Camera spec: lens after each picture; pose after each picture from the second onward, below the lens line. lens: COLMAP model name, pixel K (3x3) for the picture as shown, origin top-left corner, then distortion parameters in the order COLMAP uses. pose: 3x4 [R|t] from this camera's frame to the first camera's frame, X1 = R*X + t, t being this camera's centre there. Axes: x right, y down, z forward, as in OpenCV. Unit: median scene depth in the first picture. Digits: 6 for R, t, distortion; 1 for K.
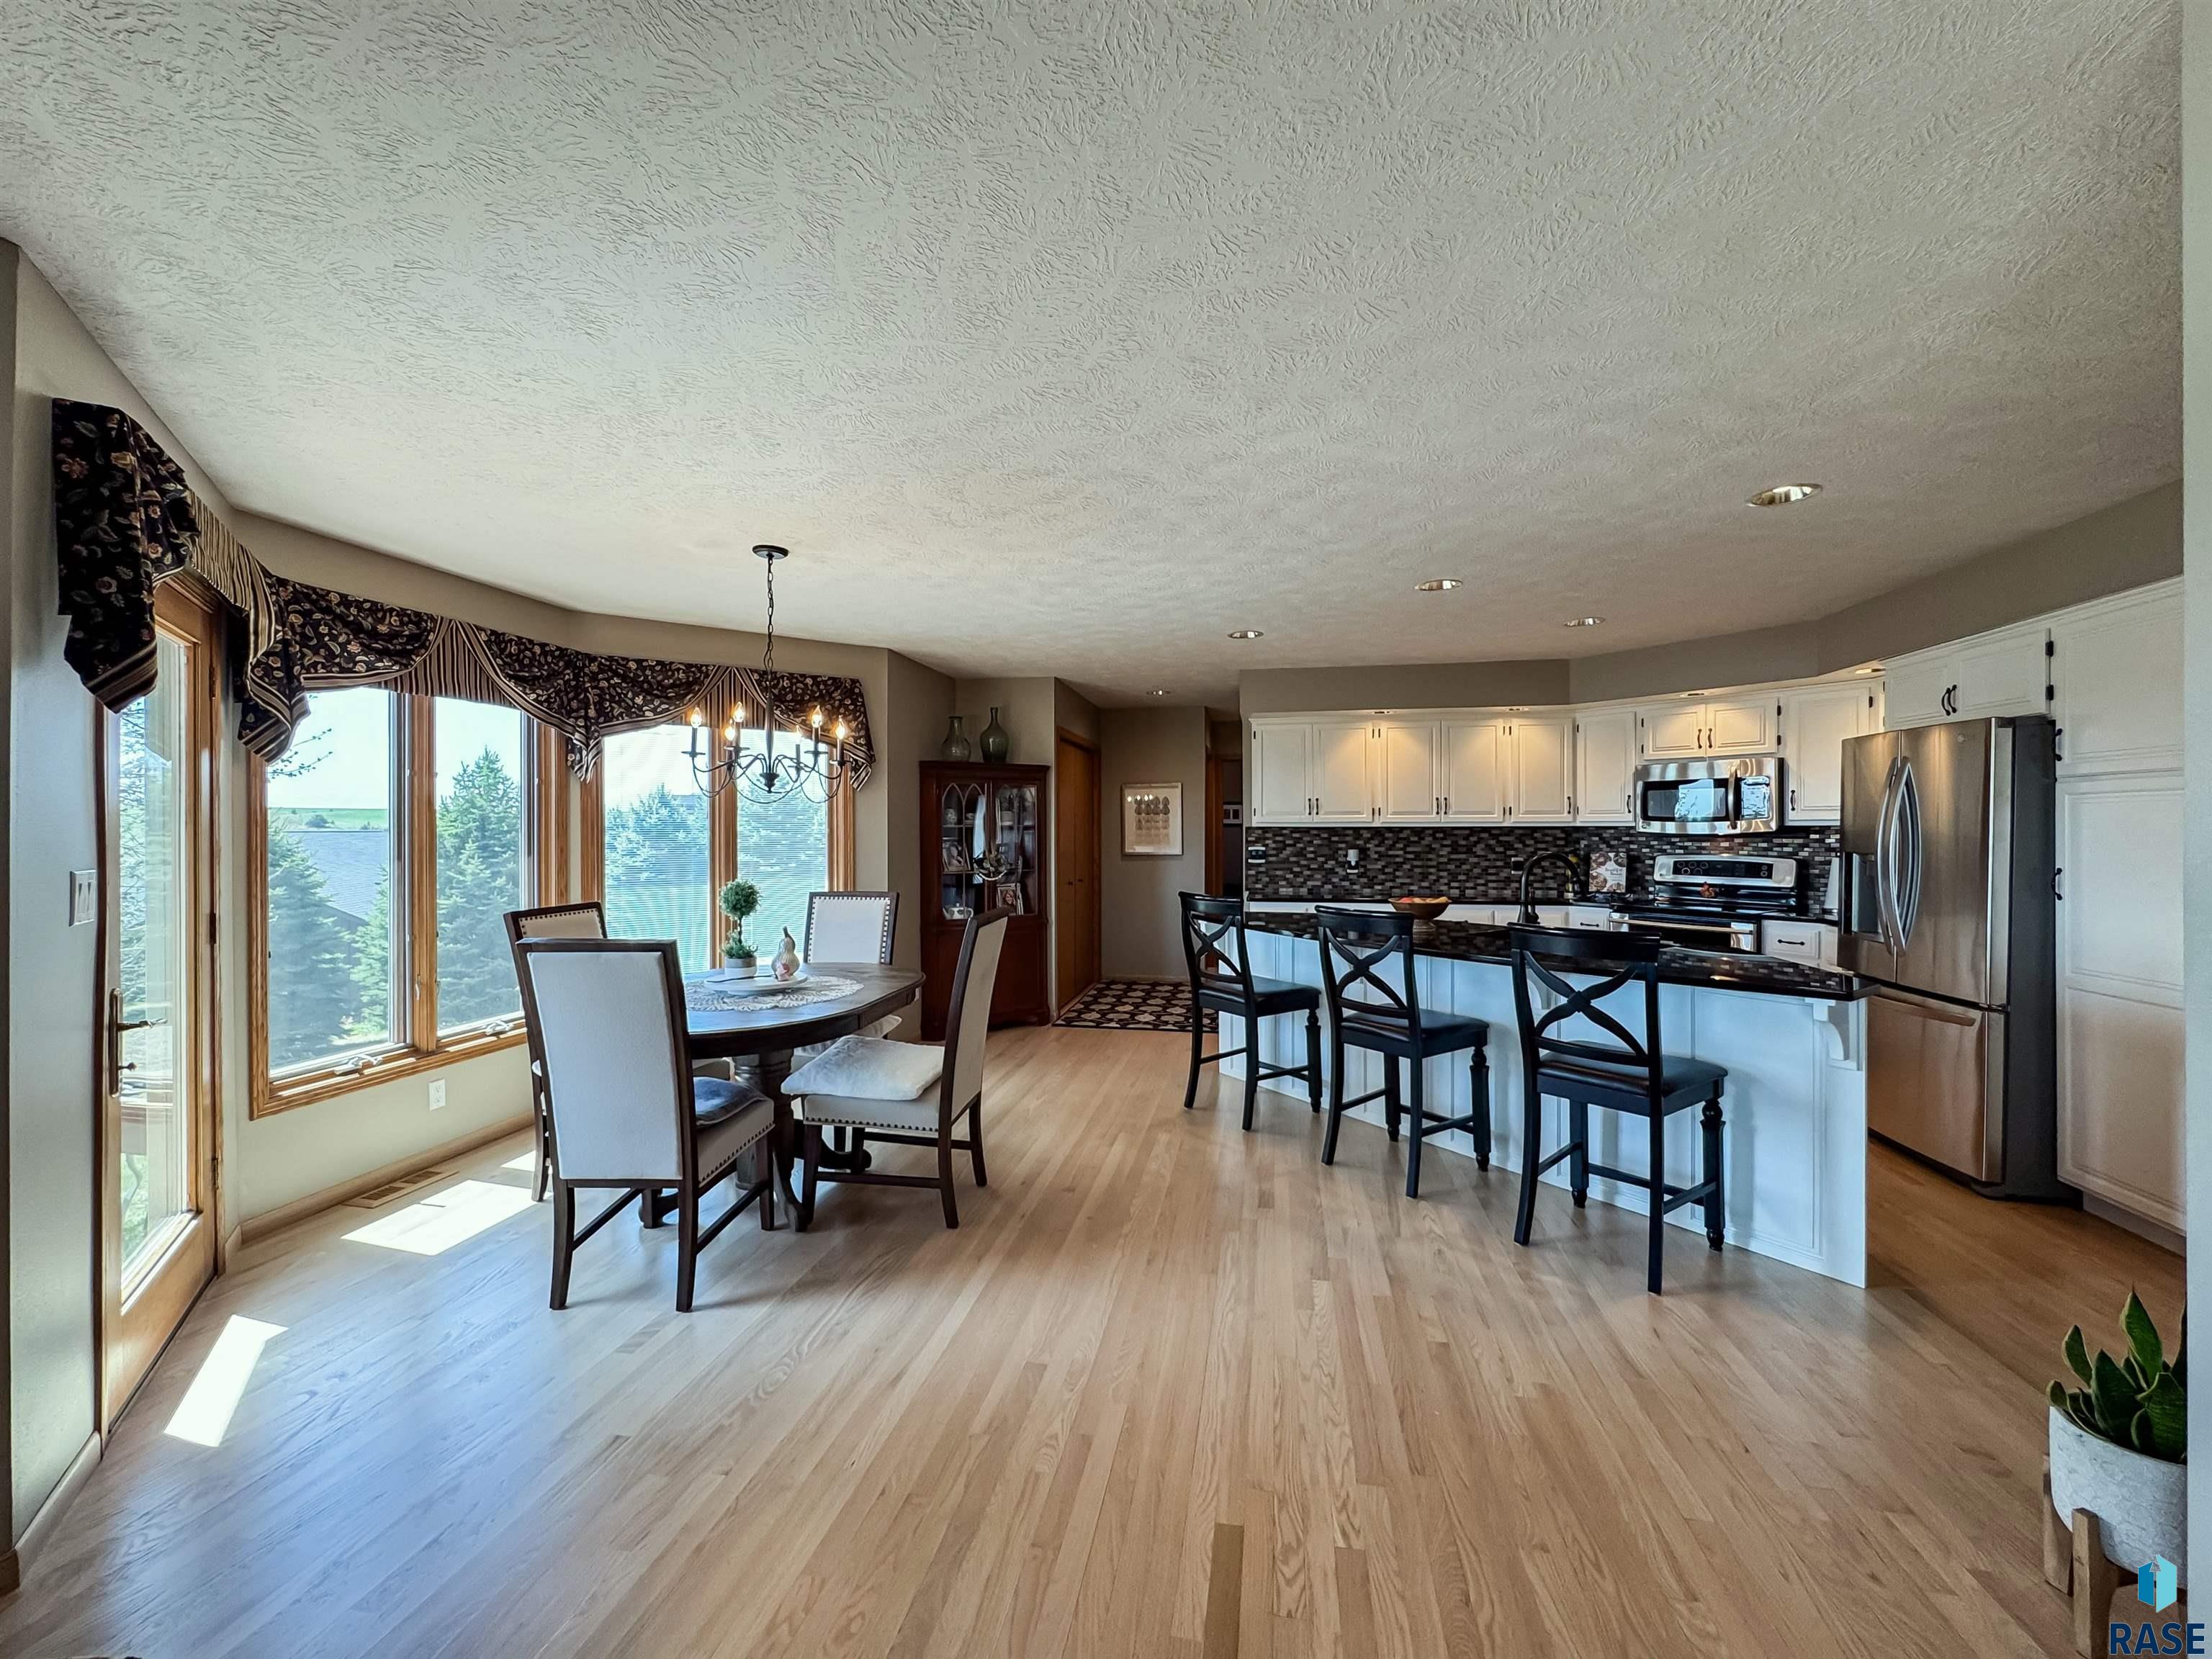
lens RADIAL K [[889.1, 0, 1111.3], [0, 889.1, 831.9], [0, 0, 1]] dist [-0.001602, 0.000194]
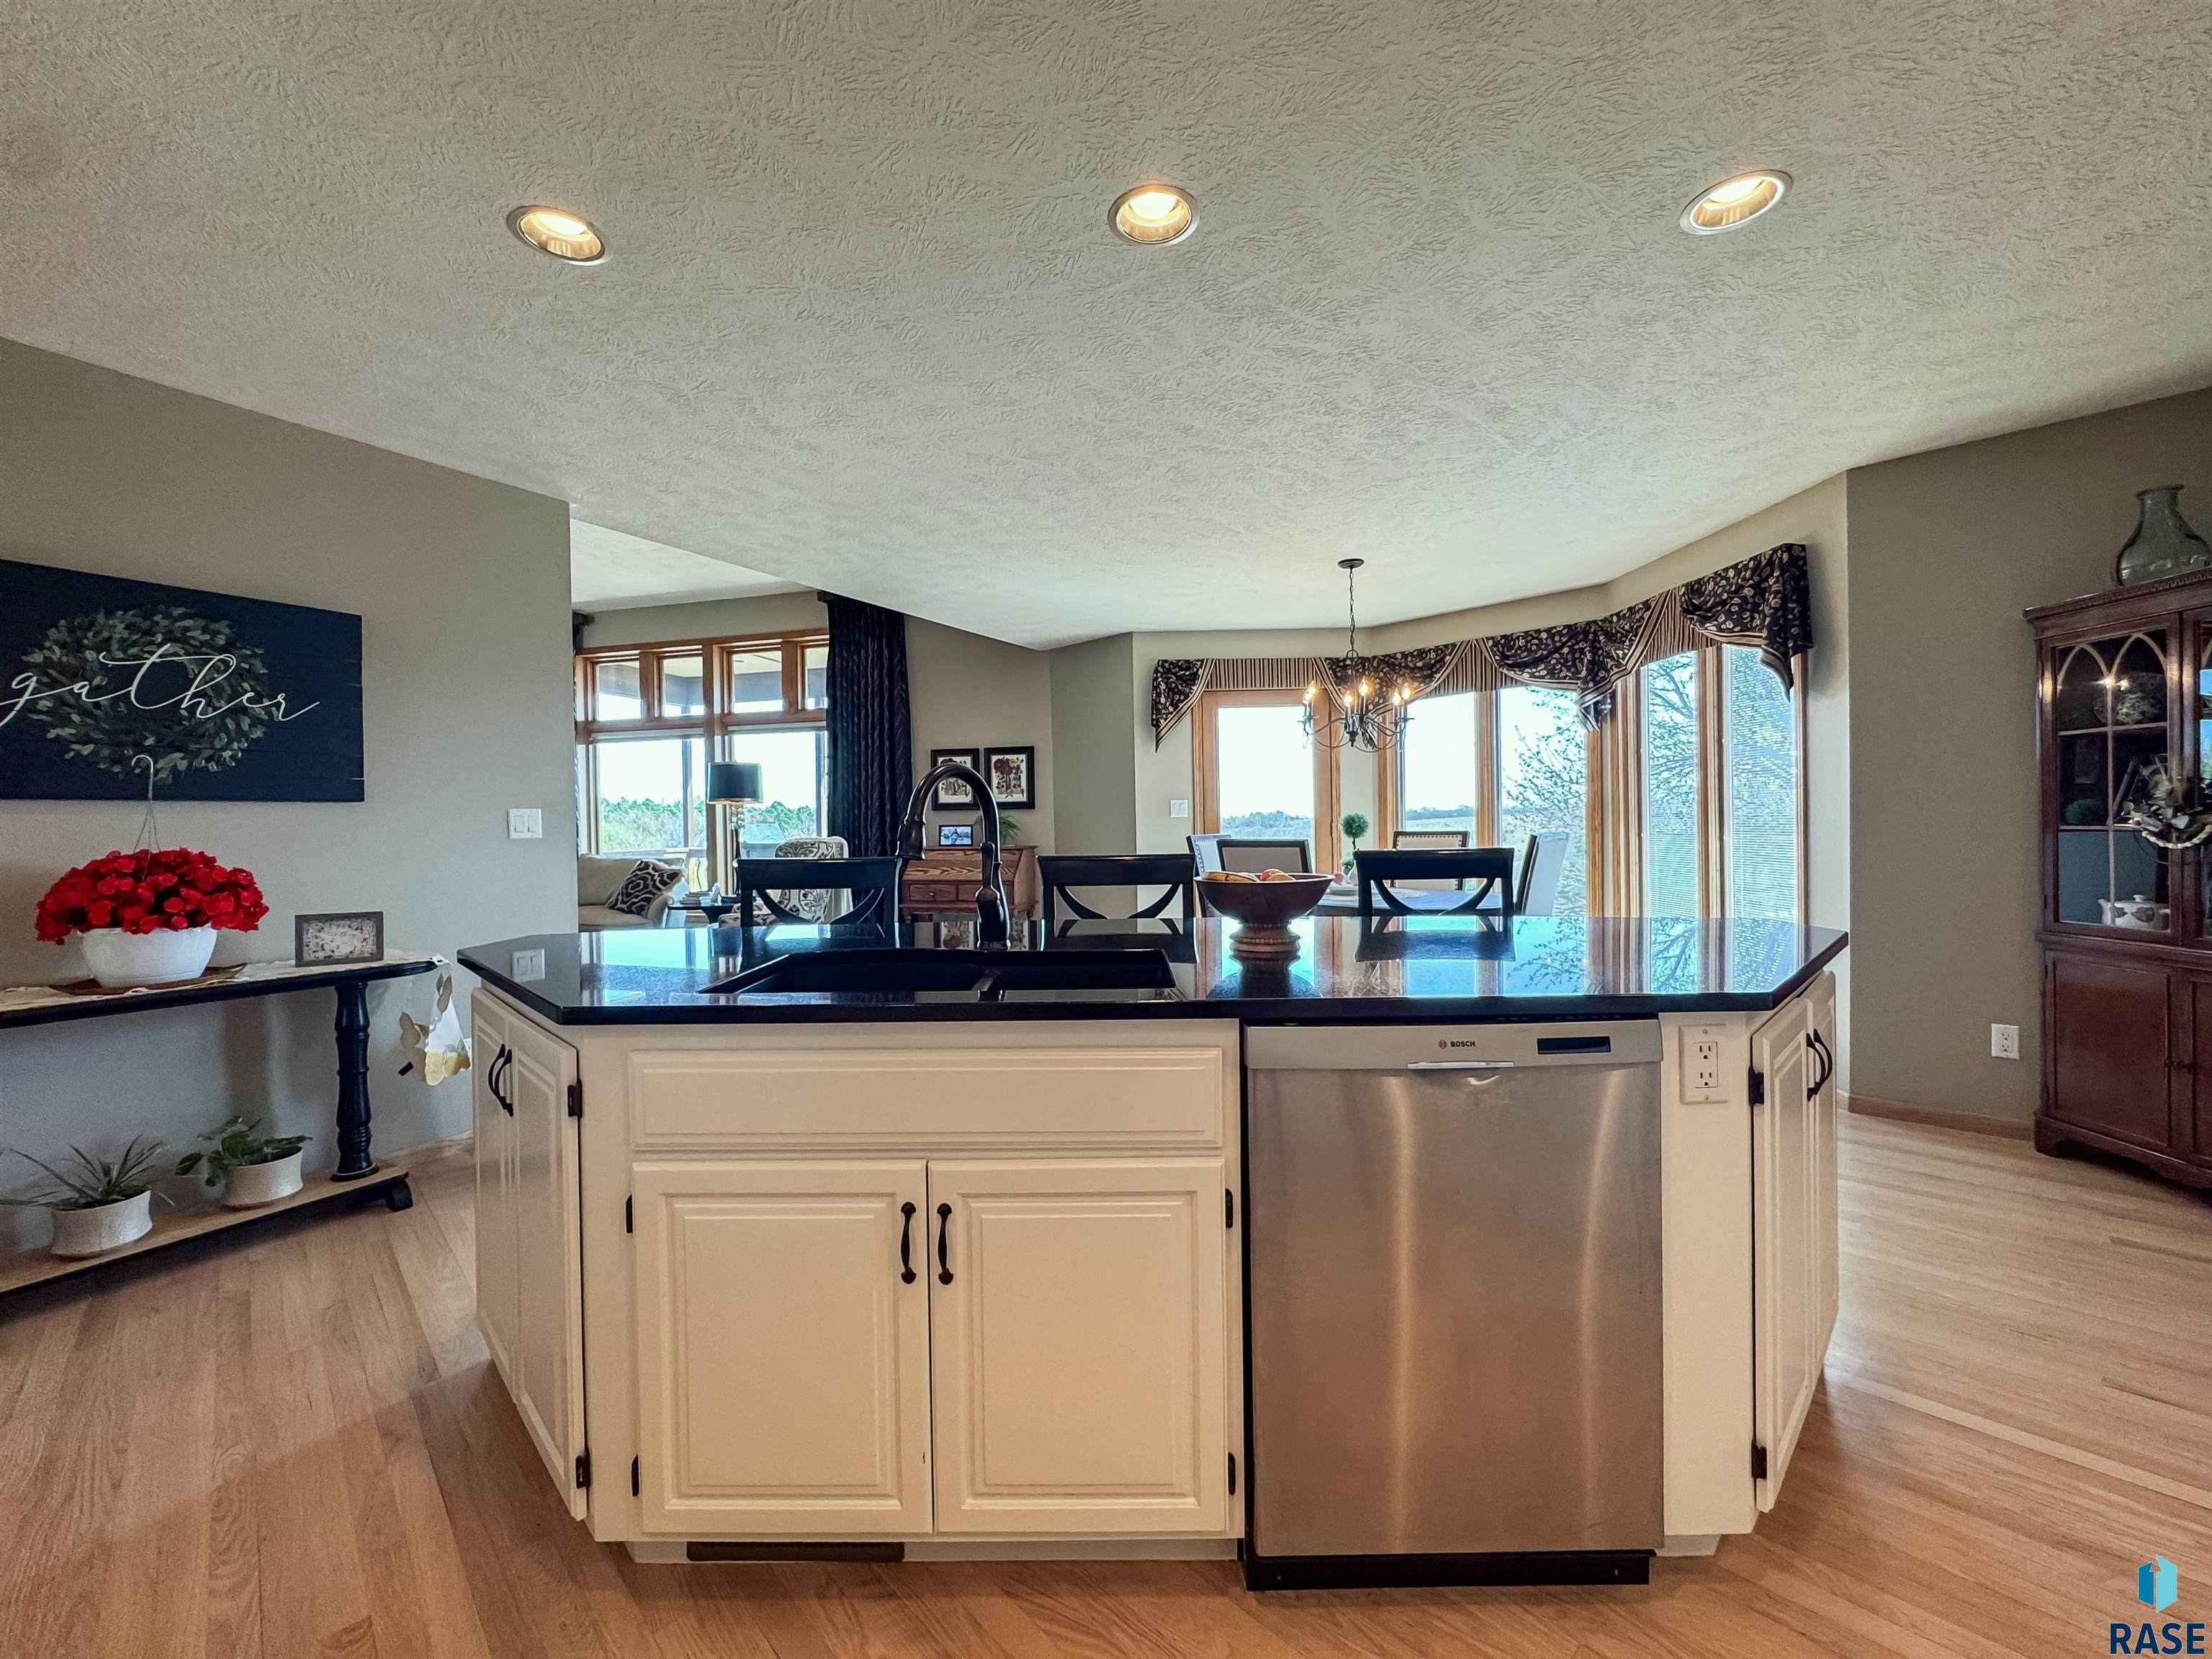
lens RADIAL K [[889.1, 0, 1110.3], [0, 889.1, 827.8], [0, 0, 1]] dist [-0.001602, 0.000194]
pose [[-0.567723, 0.015519, -0.823073, 0.531304], [0.012602, 0.999869, 0.010161, 0.034756], [0.823123, -0.004604, -0.567844, 0.850311]]
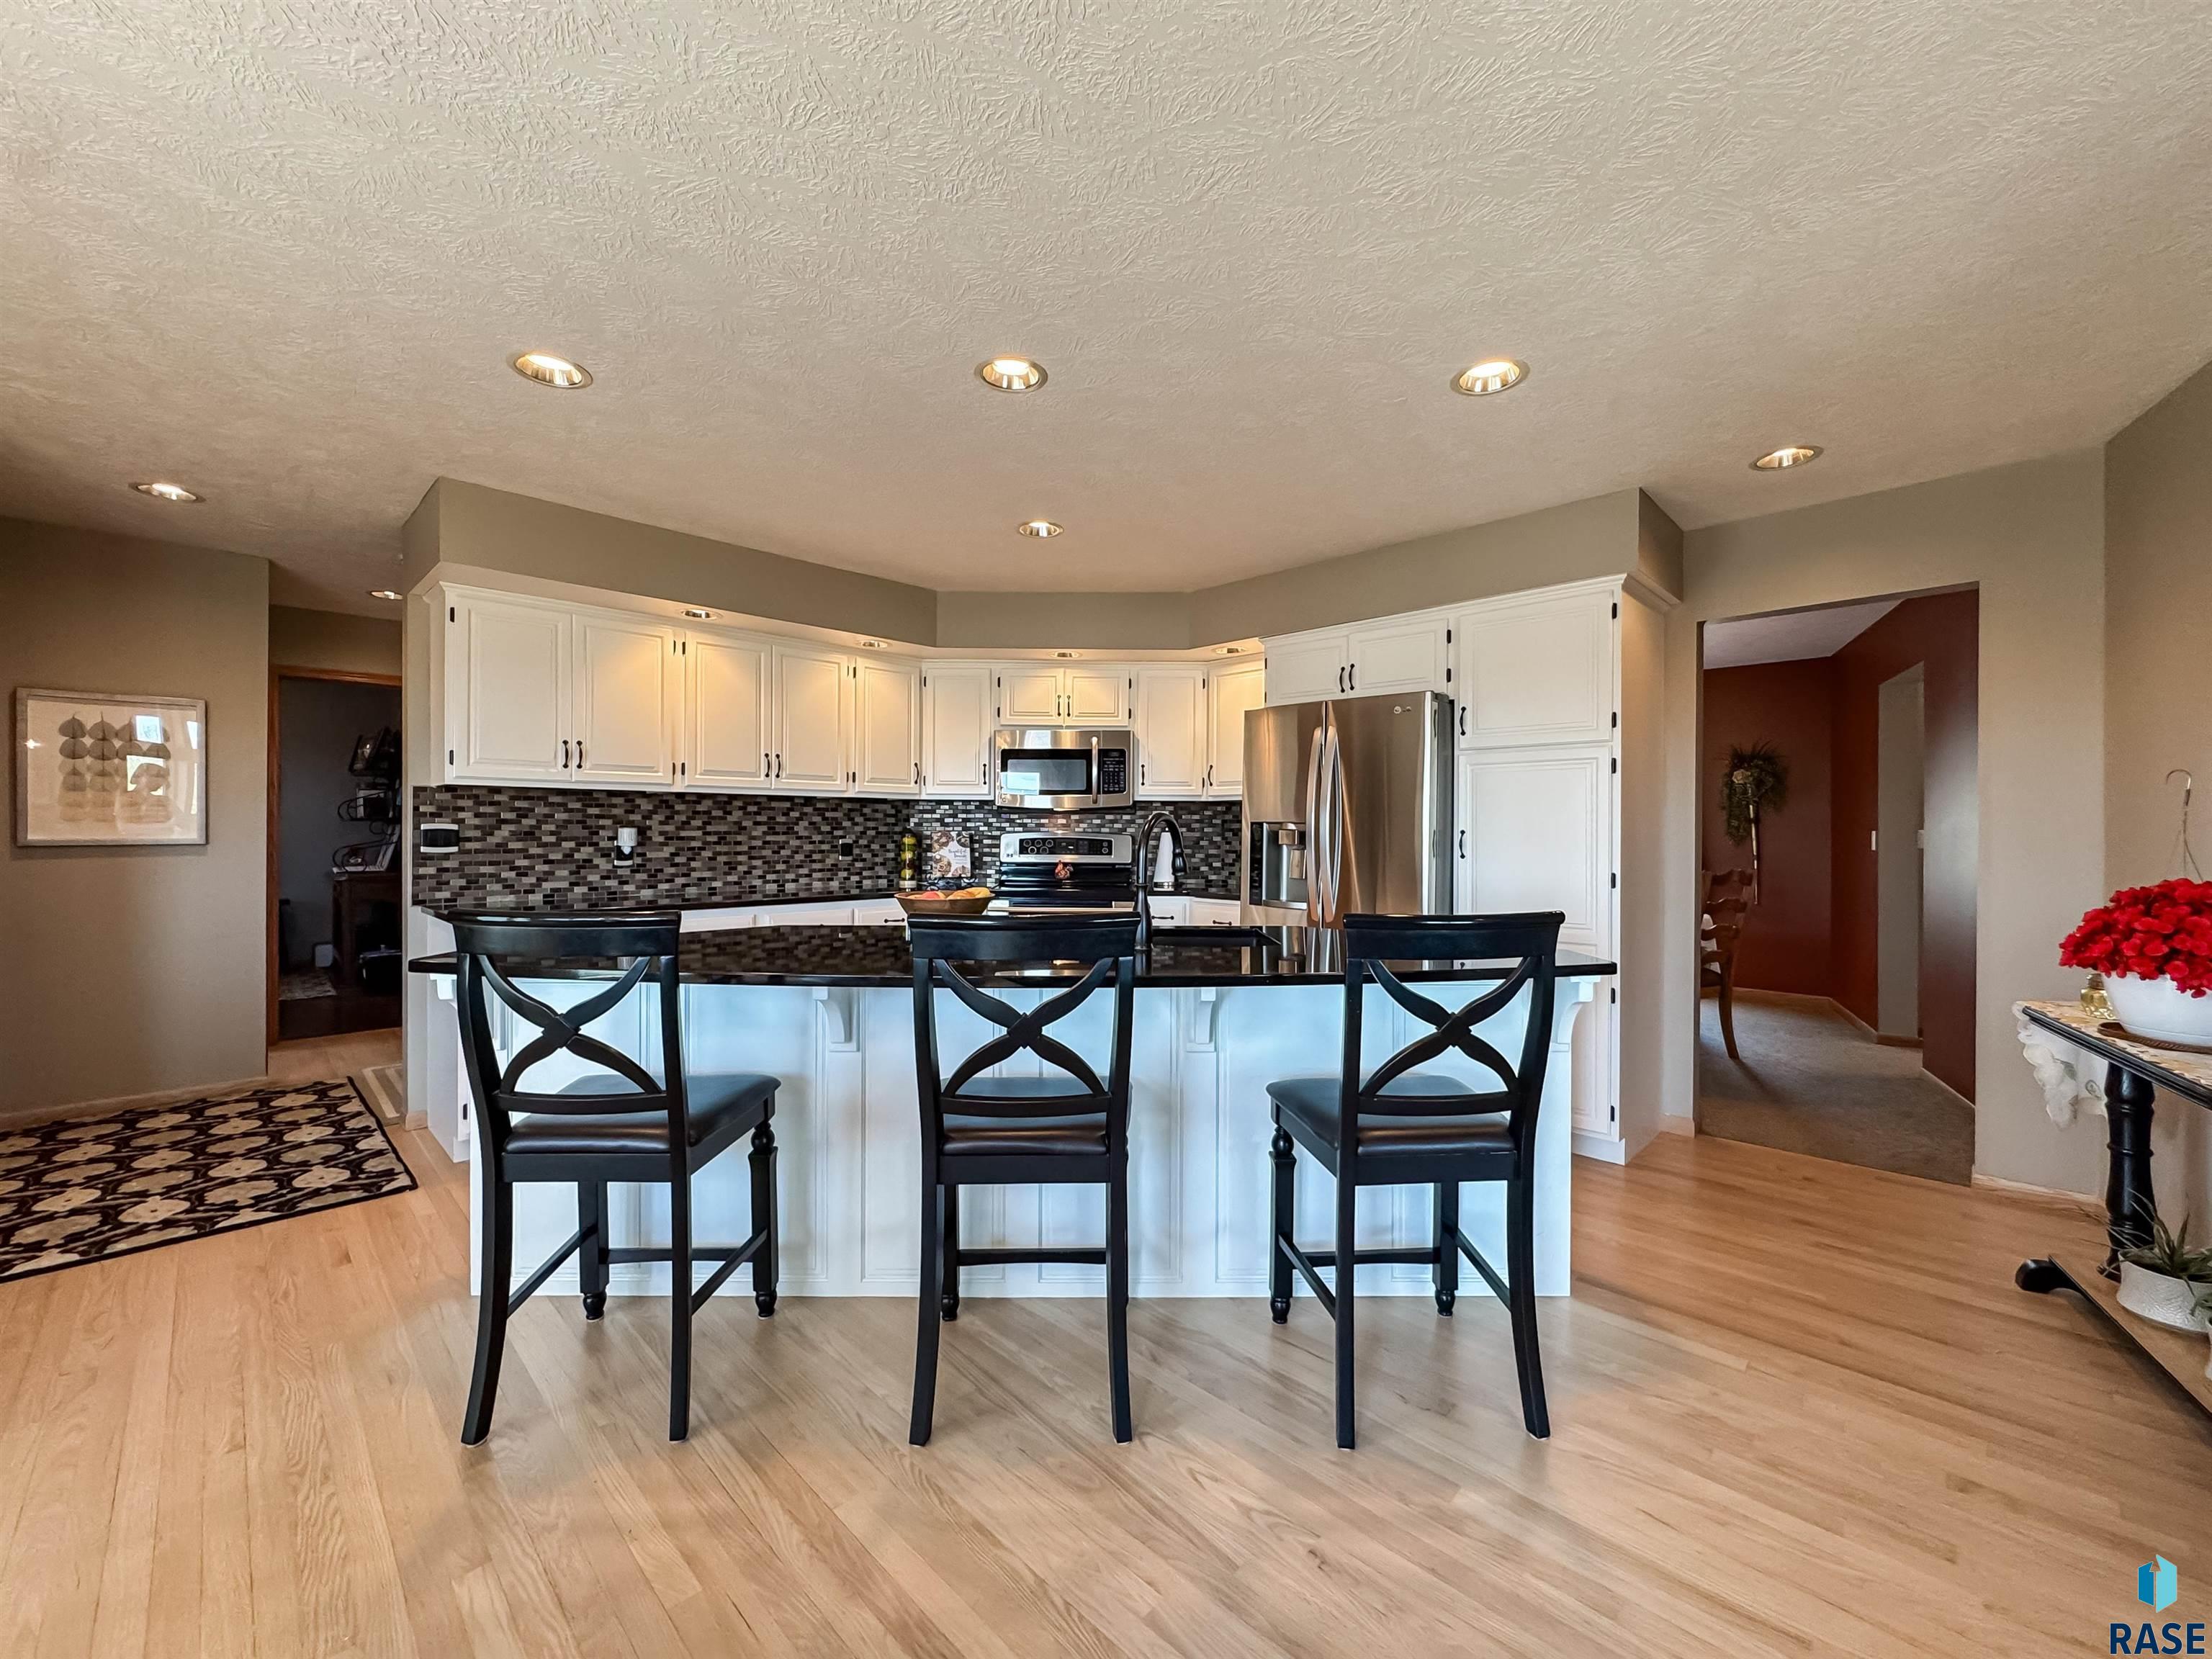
lens RADIAL K [[889.1, 0, 1104.3], [0, 889.1, 827.9], [0, 0, 1]] dist [-0.001602, 0.000194]
pose [[0.563550, 0.005579, 0.826063, -0.066507], [-0.001901, 0.999983, -0.005457, 0.025095], [-0.826079, 0.001505, 0.563552, 0.406526]]
